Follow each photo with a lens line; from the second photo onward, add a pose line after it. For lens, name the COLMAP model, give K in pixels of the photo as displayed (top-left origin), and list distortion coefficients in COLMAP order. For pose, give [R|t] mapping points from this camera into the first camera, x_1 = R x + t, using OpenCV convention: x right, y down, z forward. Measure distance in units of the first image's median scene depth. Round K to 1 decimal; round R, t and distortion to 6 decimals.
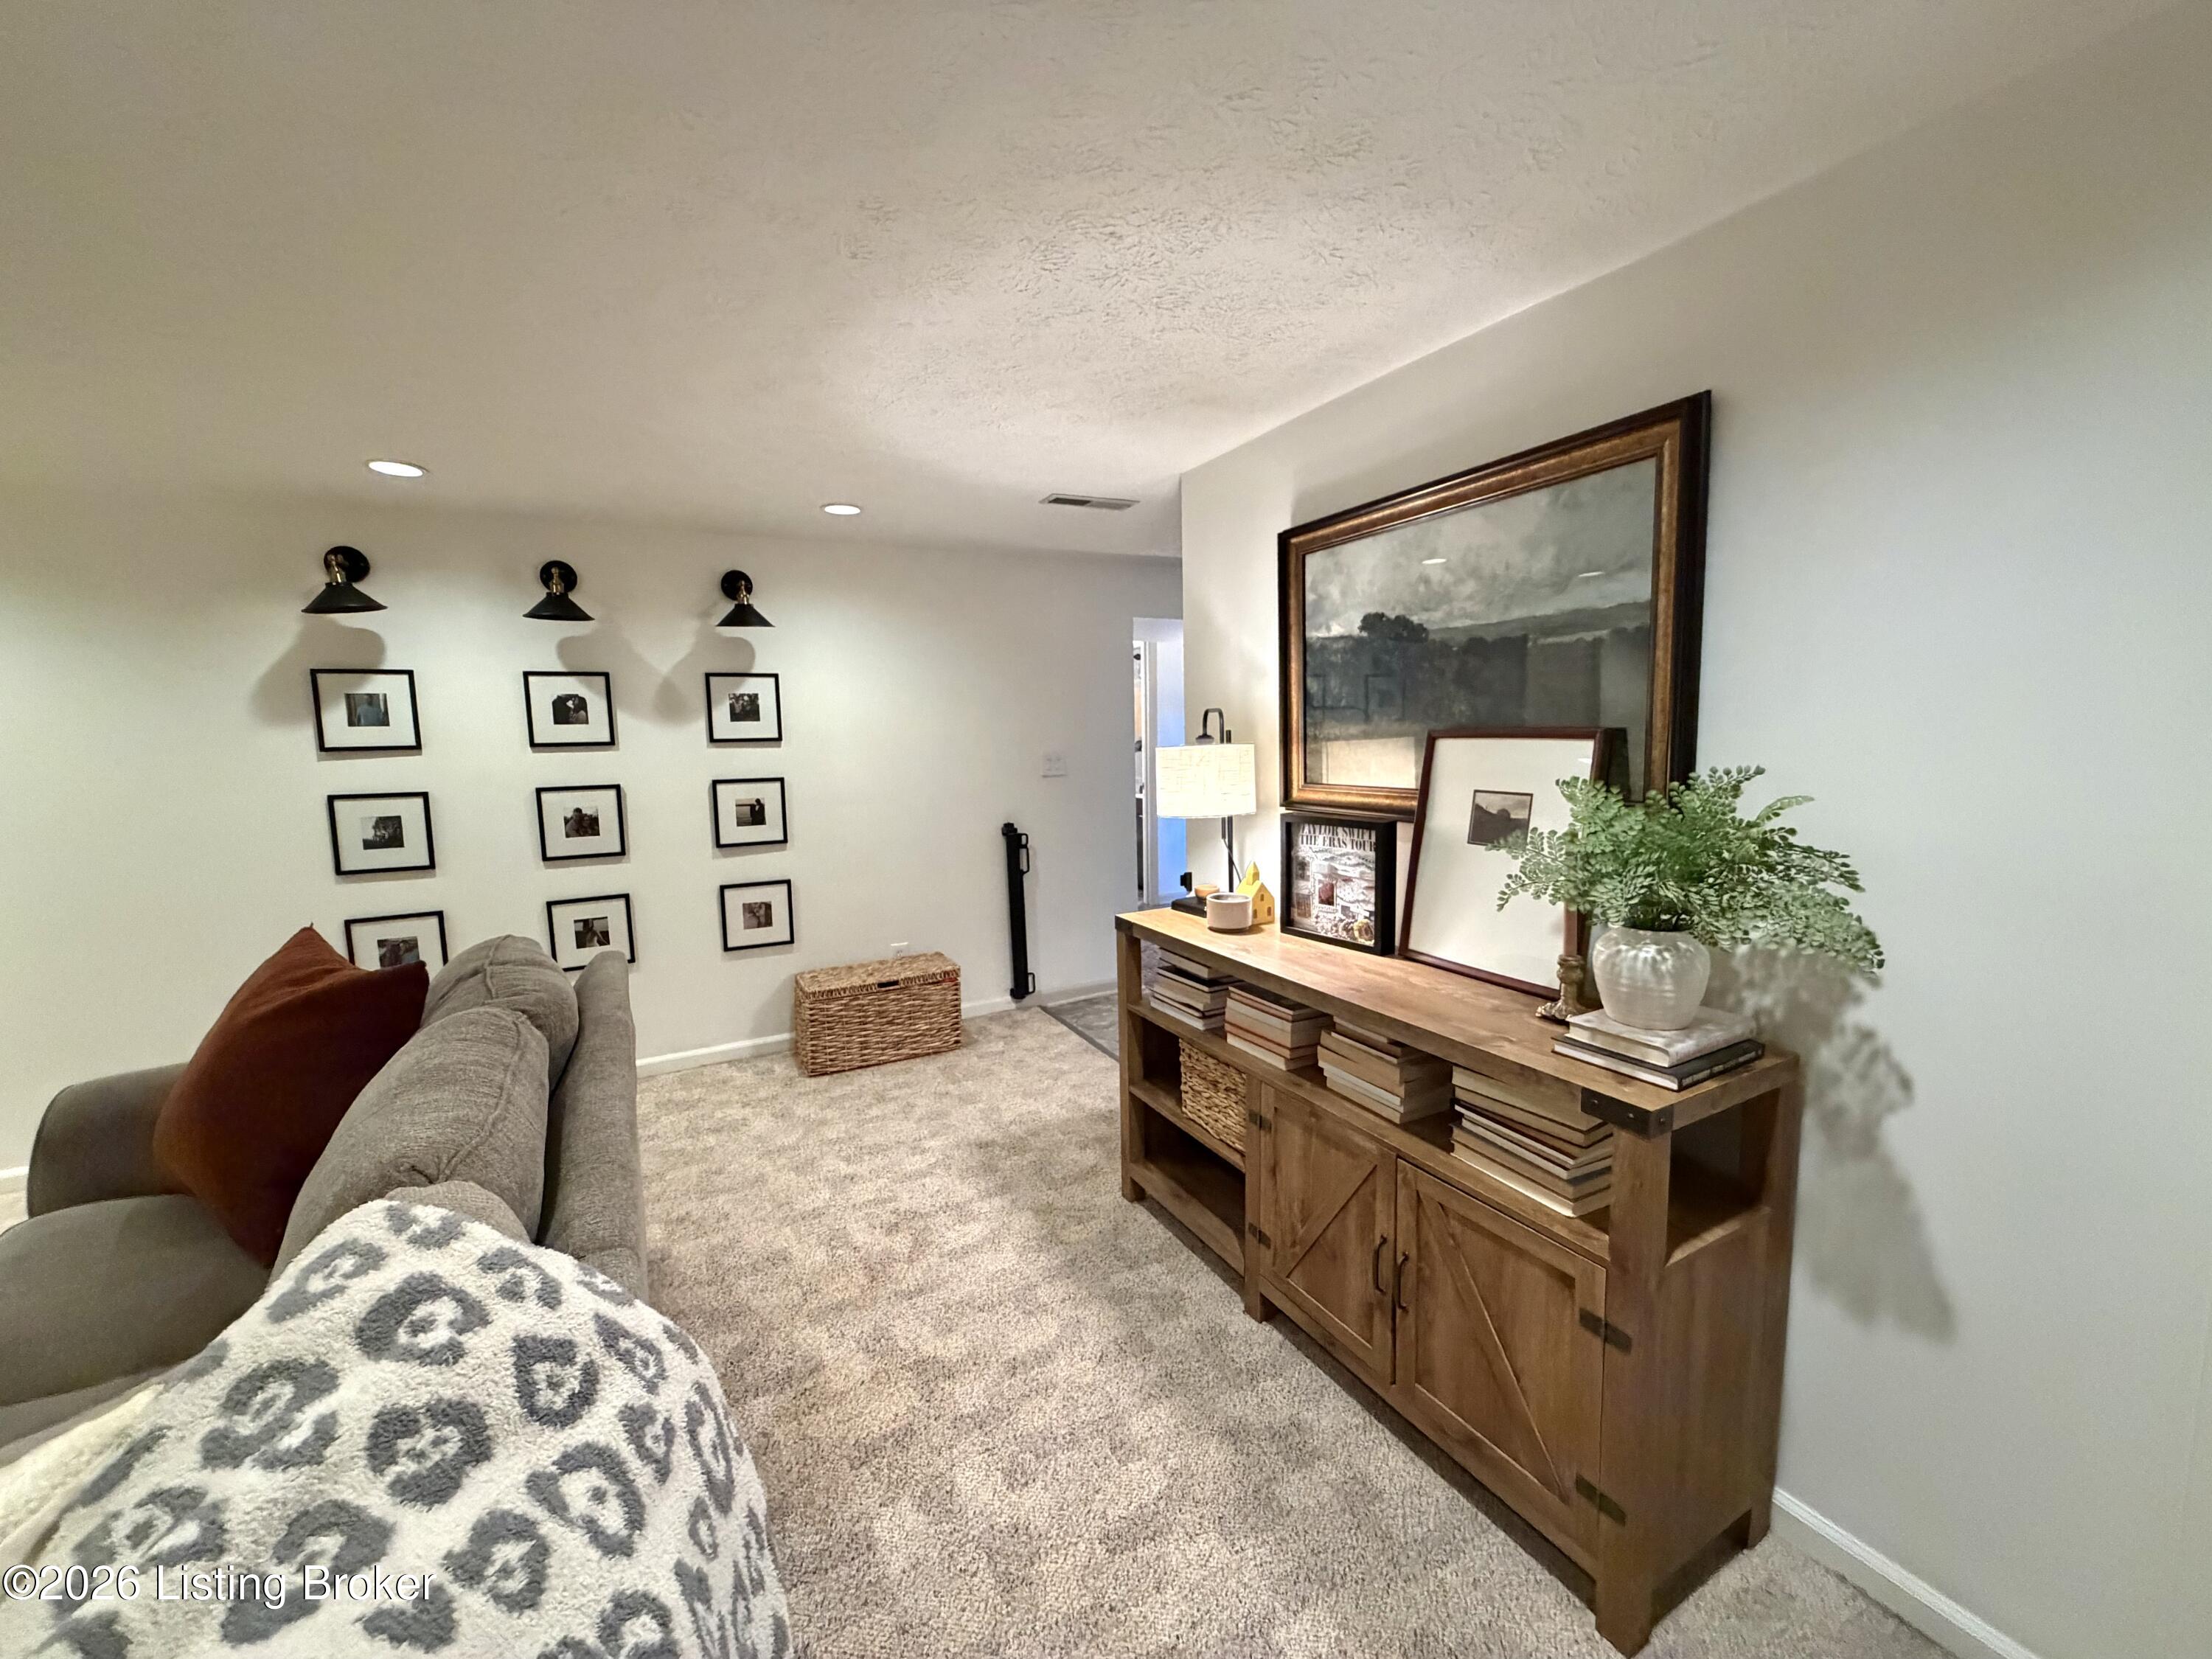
lens RADIAL K [[883.8, 0, 1096.7], [0, 883.8, 822.6], [0, 0, 1]] dist [0.002539, -0.001398]
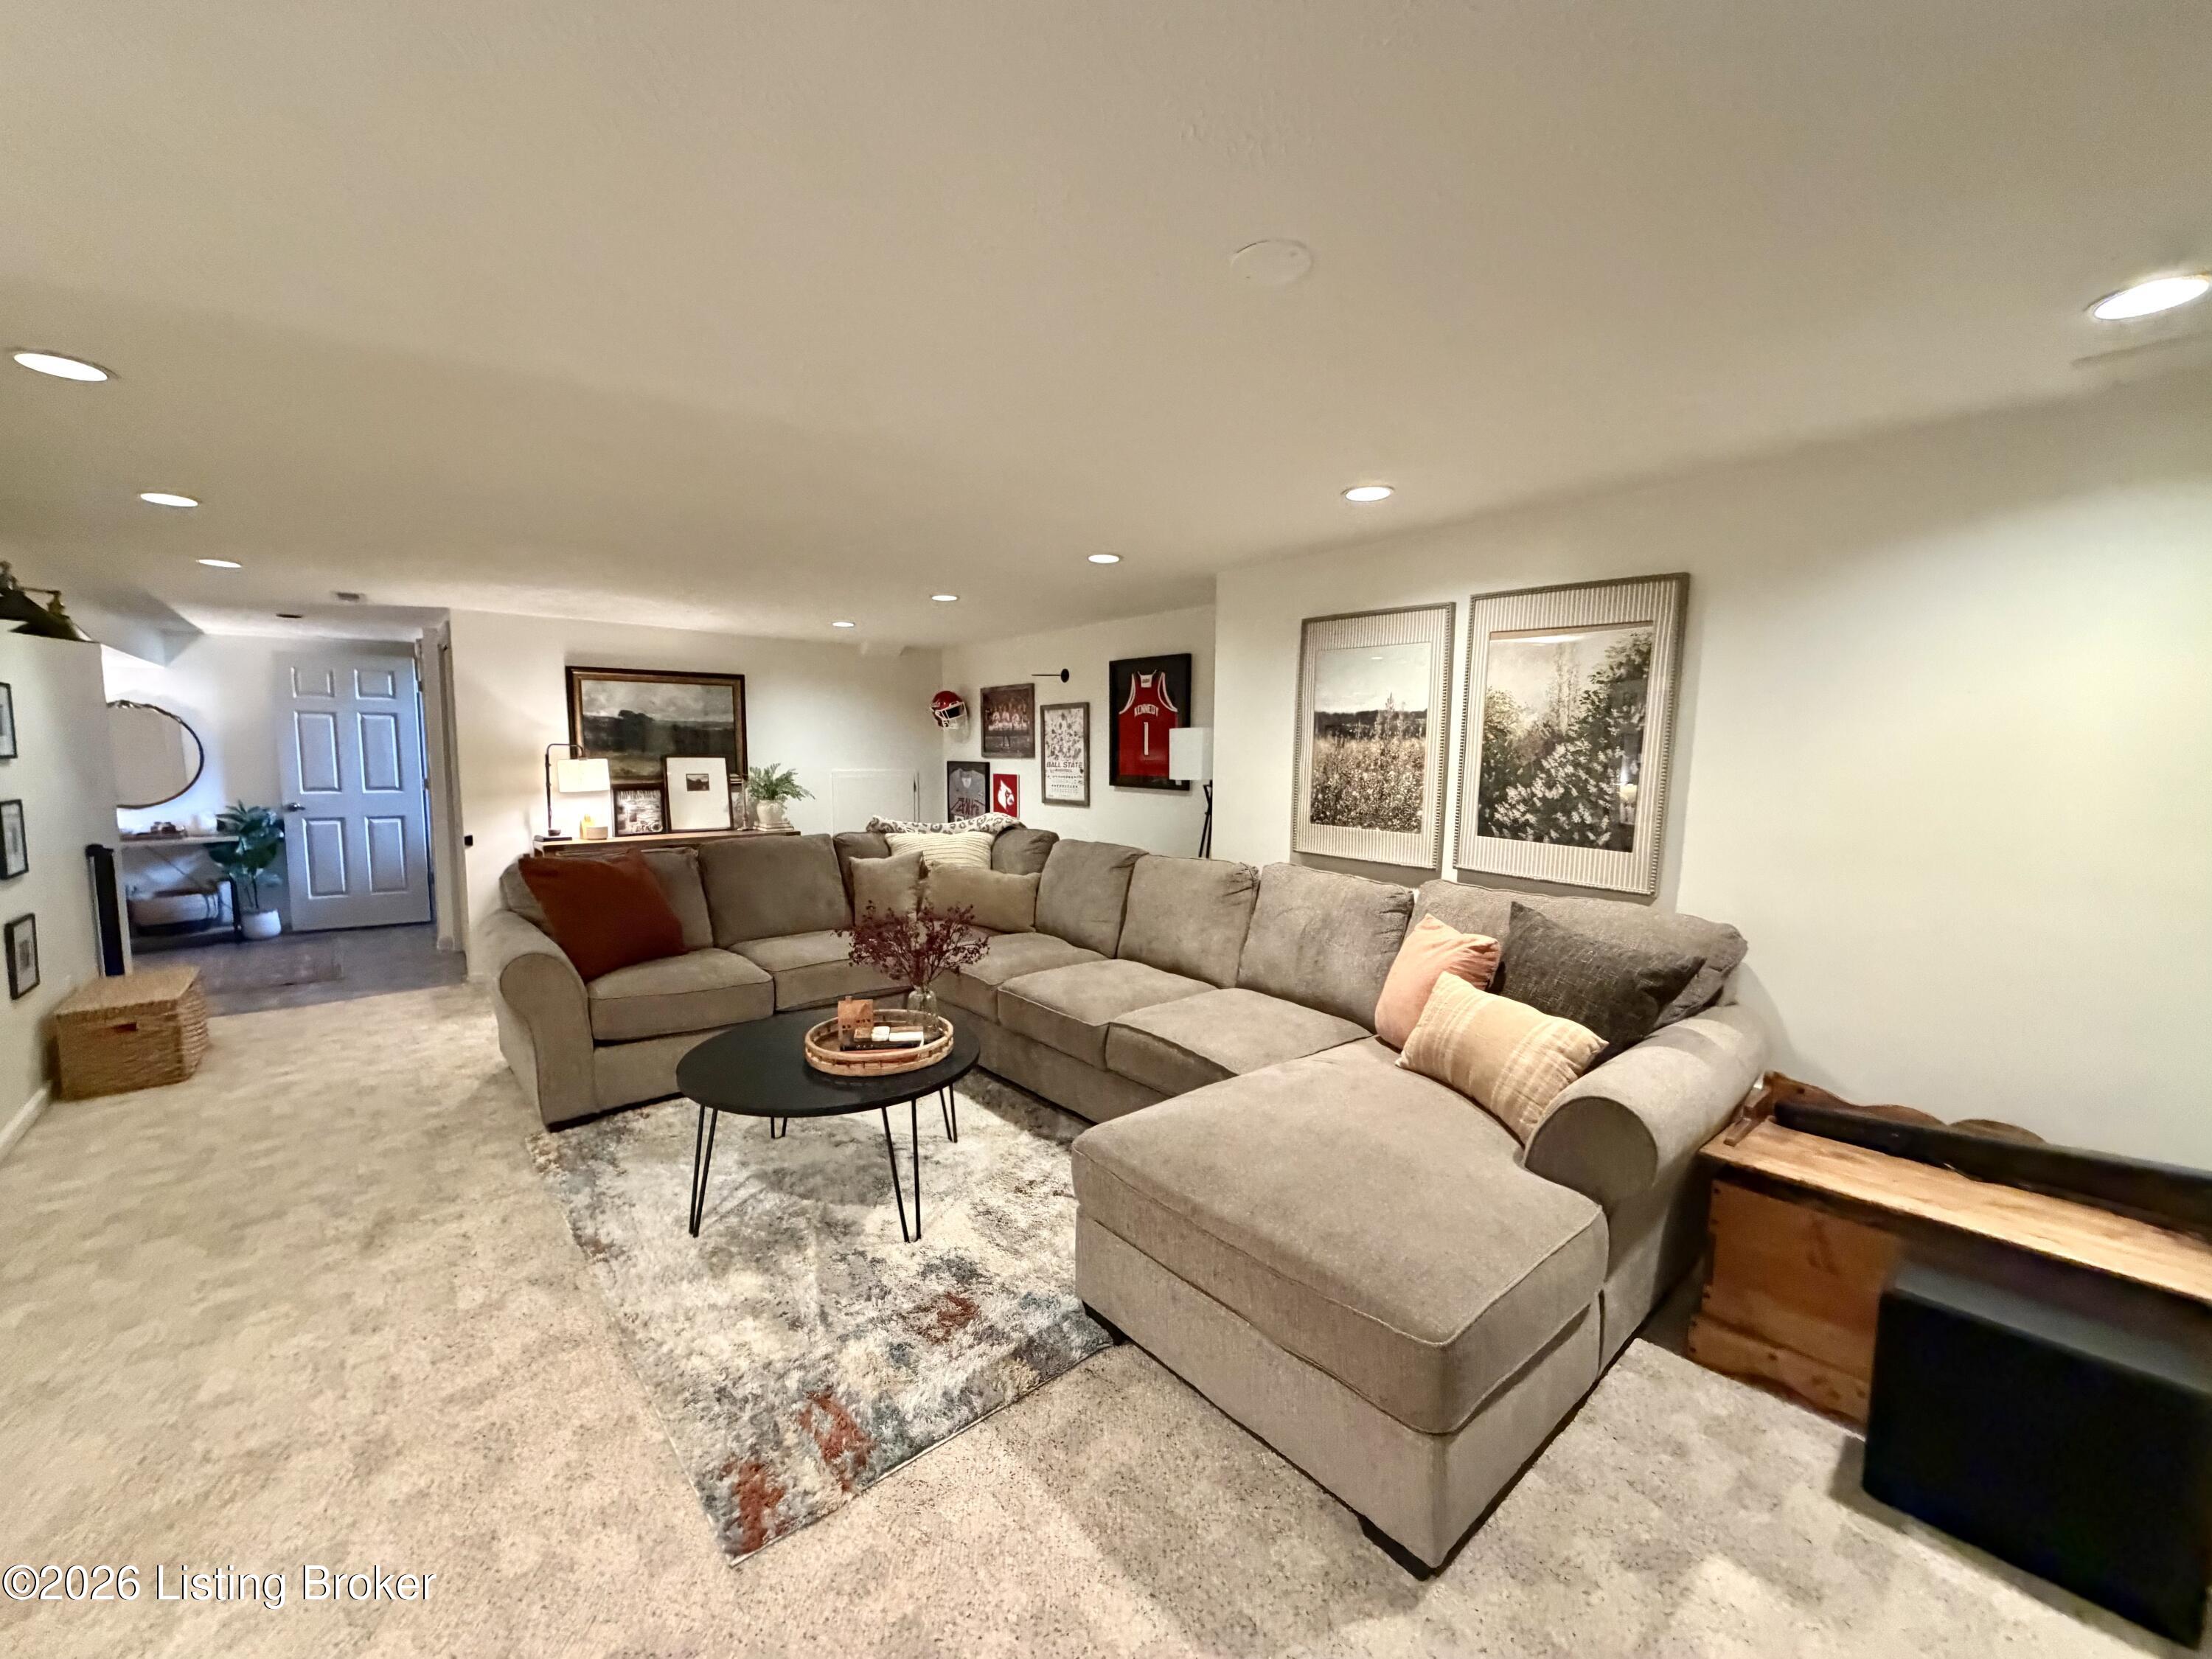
lens RADIAL K [[883.8, 0, 1088.8], [0, 883.8, 831.5], [0, 0, 1]] dist [0.002539, -0.001398]
pose [[-0.209566, -0.072828, 0.975079, -2.544071], [0.100139, 0.990380, 0.095492, 0.006924], [-0.972653, 0.117655, -0.200257, 0.226586]]
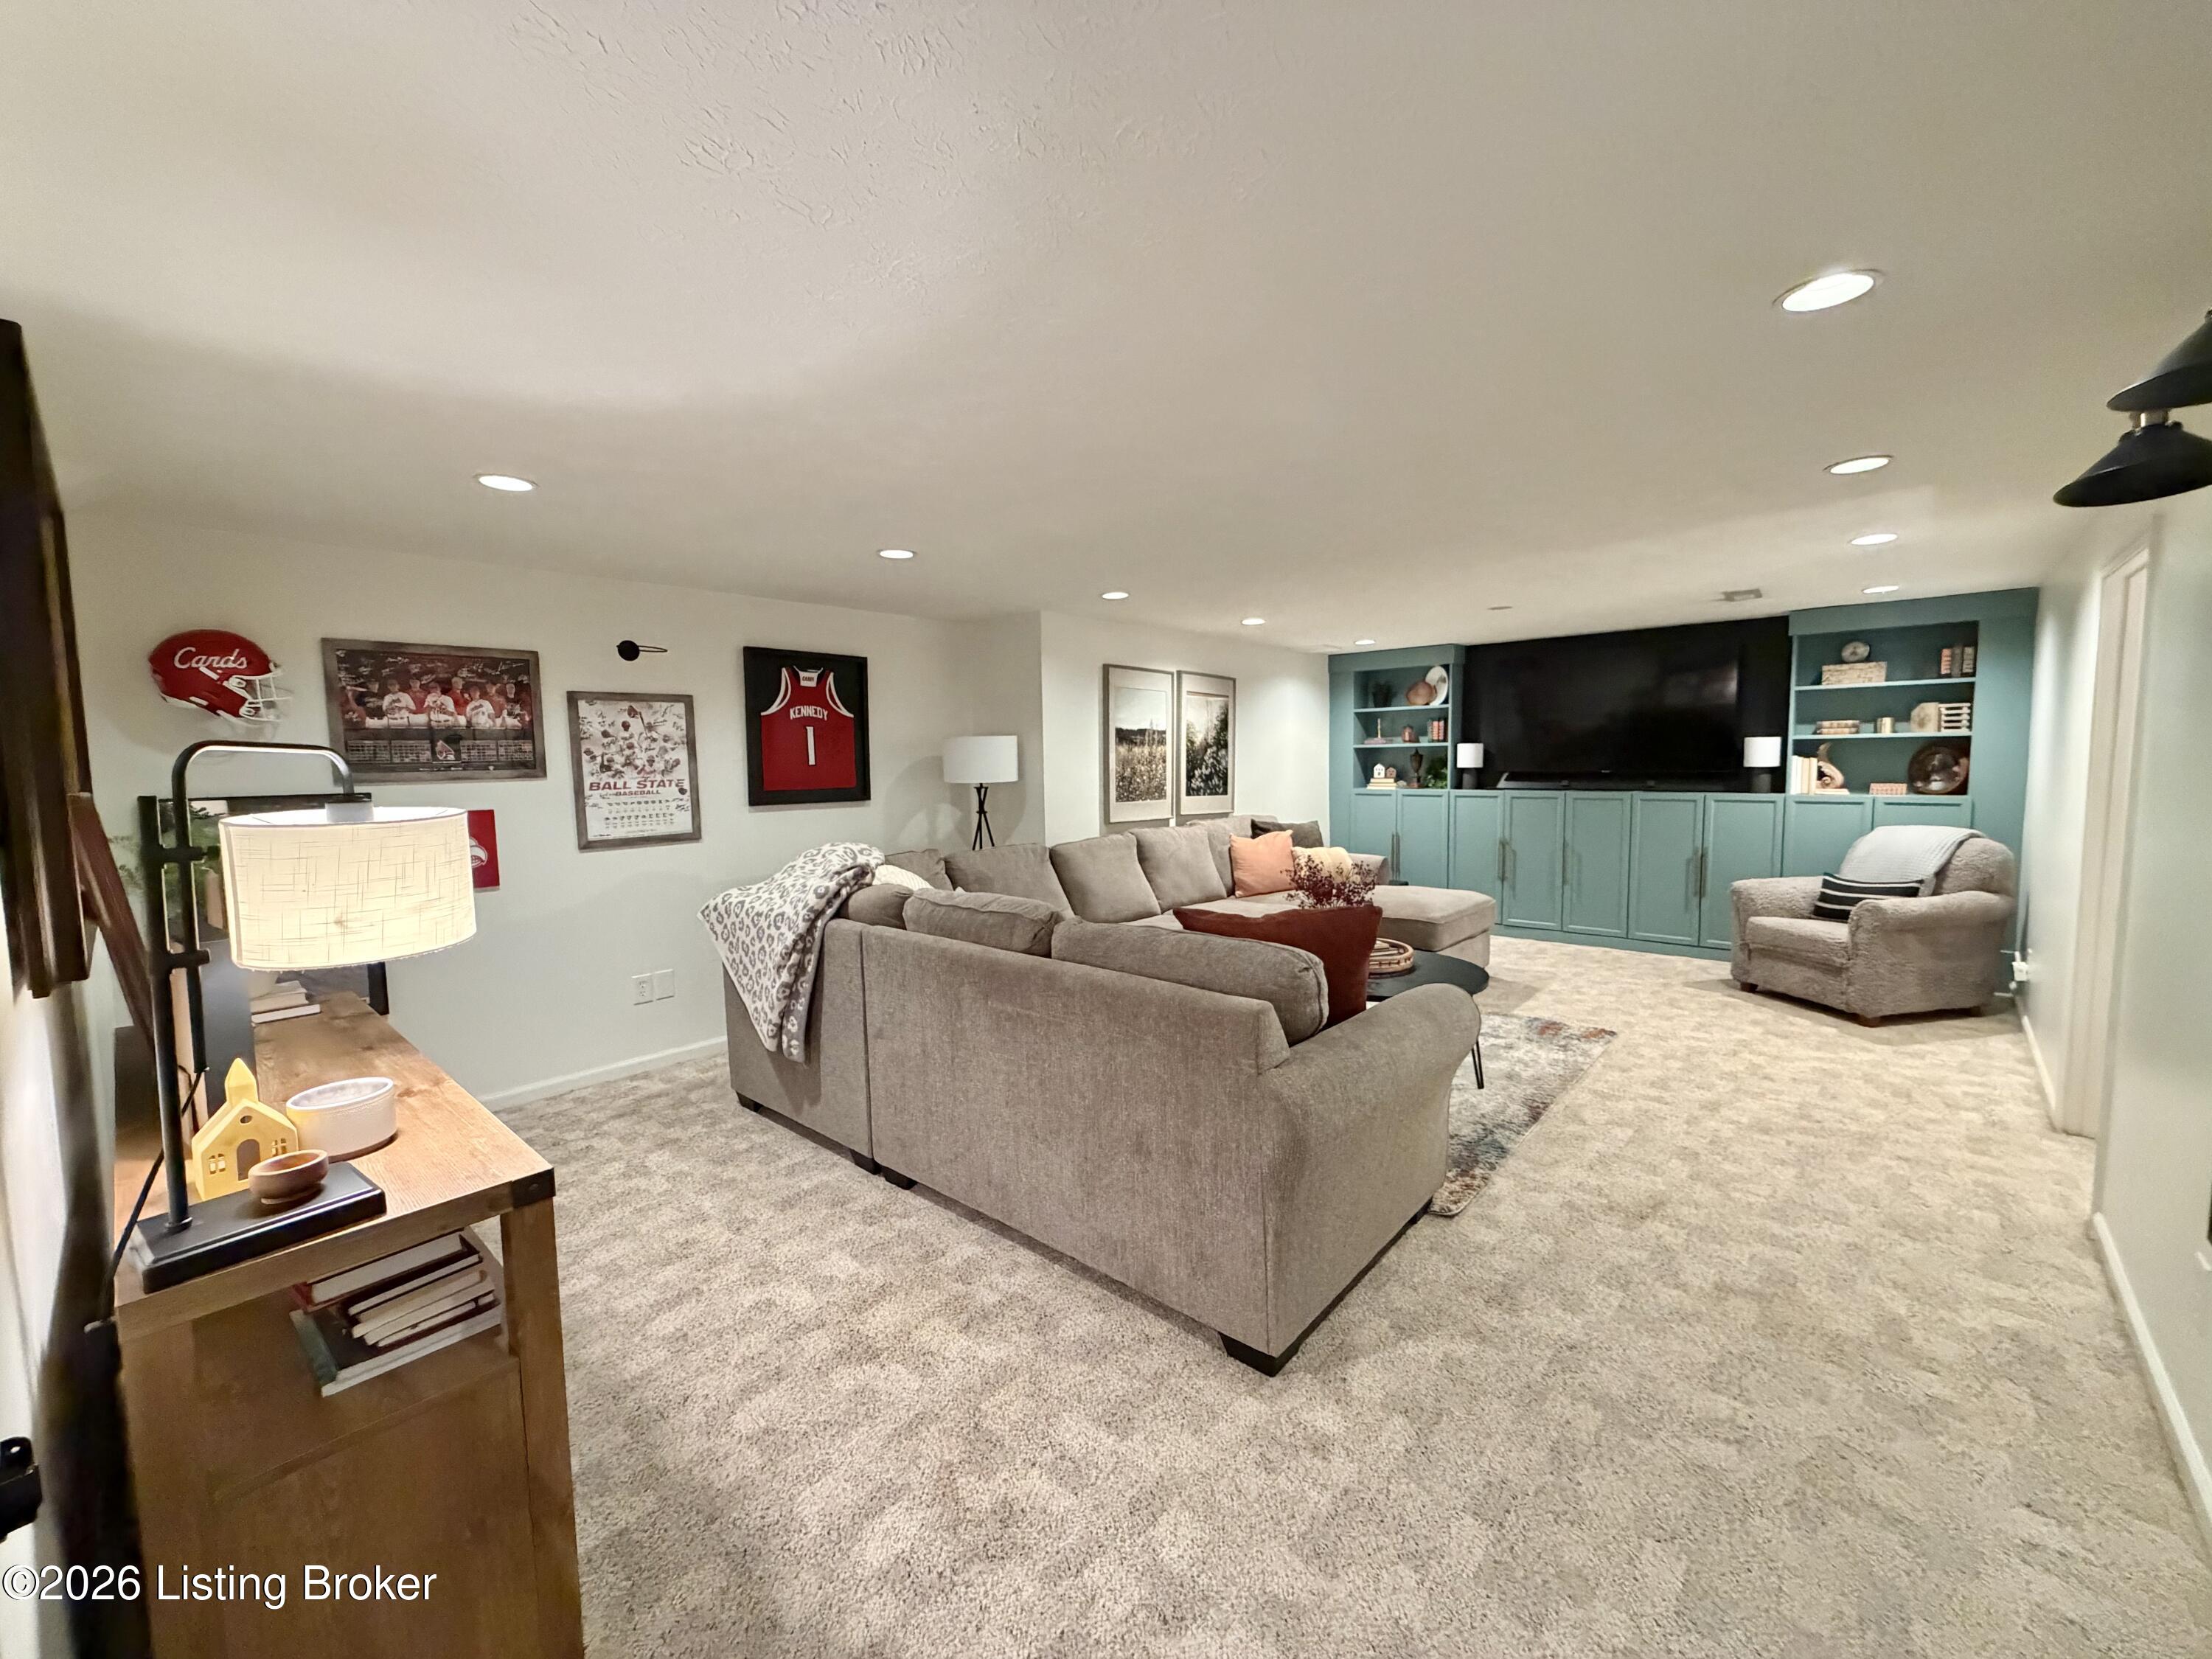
lens RADIAL K [[883.8, 0, 1107.0], [0, 883.8, 828.9], [0, 0, 1]] dist [0.002539, -0.001398]
pose [[-0.934838, 0.064532, -0.349160, -0.117698], [-0.001389, 0.982674, 0.185339, -0.192621], [0.355071, 0.173747, -0.918552, 1.758791]]
